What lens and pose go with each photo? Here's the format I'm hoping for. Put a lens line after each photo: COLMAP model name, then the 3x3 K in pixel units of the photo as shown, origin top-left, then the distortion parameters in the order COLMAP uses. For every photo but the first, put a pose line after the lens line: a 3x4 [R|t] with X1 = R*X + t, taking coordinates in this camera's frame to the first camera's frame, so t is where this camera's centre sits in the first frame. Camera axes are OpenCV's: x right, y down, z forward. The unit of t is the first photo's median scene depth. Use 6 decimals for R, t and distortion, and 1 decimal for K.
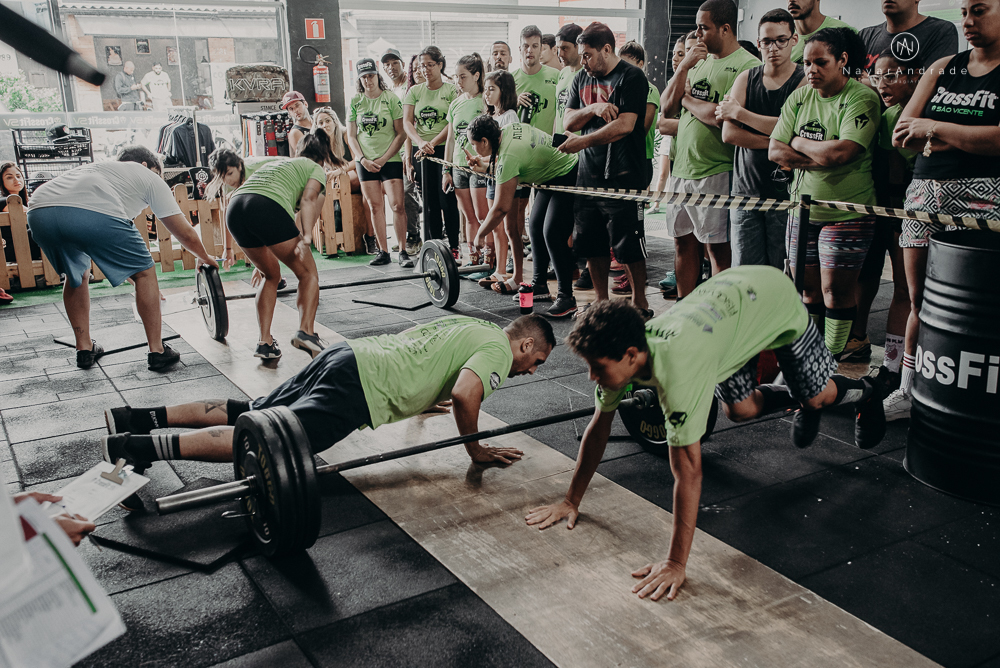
lens RADIAL K [[928.0, 0, 486.7], [0, 928.0, 357.4], [0, 0, 1]] dist [0.000655, 0.170786]
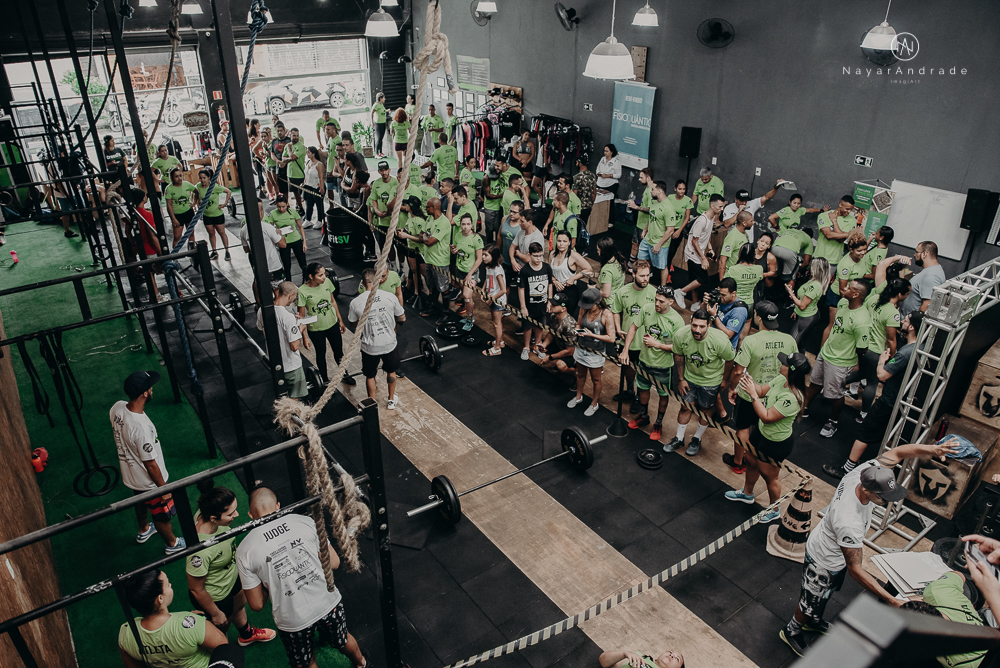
lens RADIAL K [[685.2, 0, 498.8], [0, 685.2, 342.4], [0, 0, 1]] dist [-0.064075, 0.027043]
pose [[0.993611, -0.034021, 0.107609, 0.492889], [0.010800, 0.977769, 0.209407, -0.102789], [-0.112341, -0.206906, 0.971890, -1.386459]]
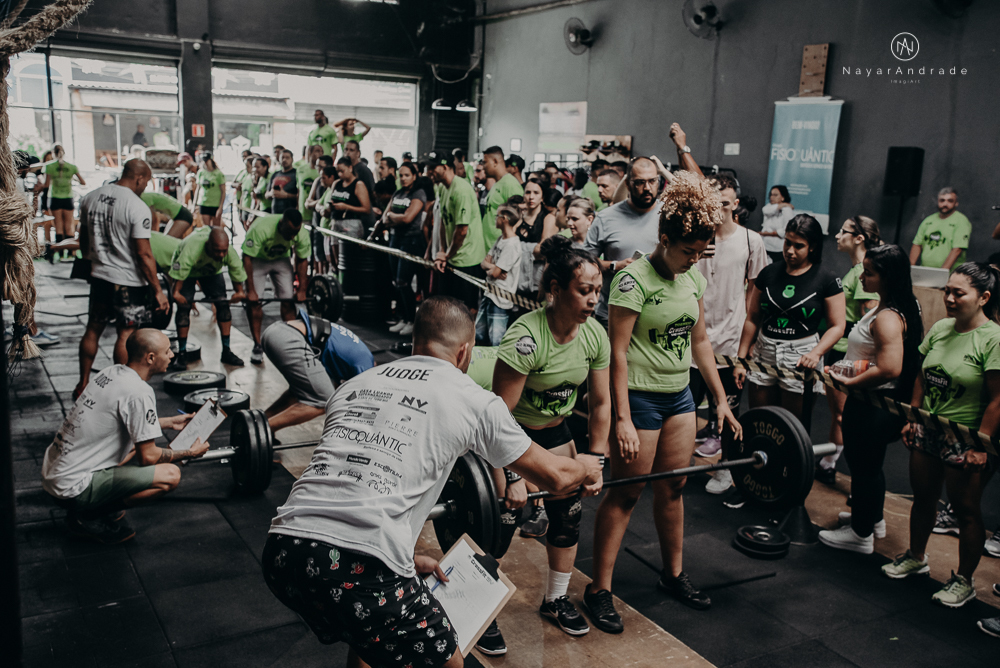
lens RADIAL K [[936.1, 0, 498.6], [0, 936.1, 343.6], [0, 0, 1]] dist [0.008600, 0.071319]
pose [[0.998281, 0.057930, 0.008934, 0.554506], [-0.057138, 0.995761, -0.072081, 0.207946], [-0.013072, 0.071446, 0.997359, -1.073069]]
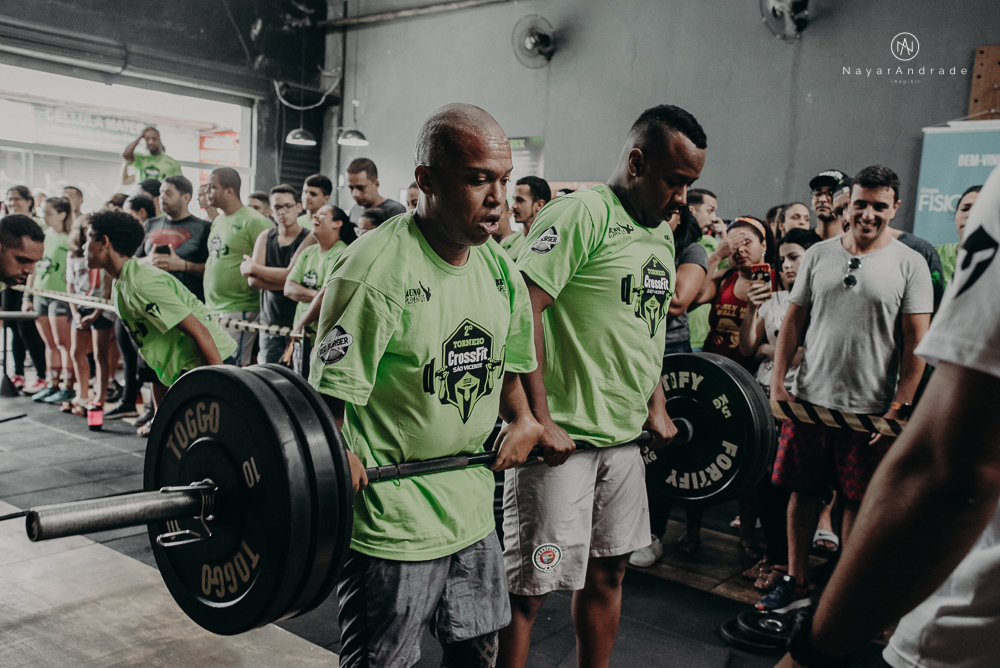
lens RADIAL K [[936.1, 0, 498.6], [0, 936.1, 343.6], [0, 0, 1]] dist [0.008600, 0.071319]
pose [[0.932935, 0.024432, 0.359215, 0.074927], [0.035629, 0.986533, -0.159632, 0.038762], [-0.358277, 0.161725, 0.919501, -0.168416]]
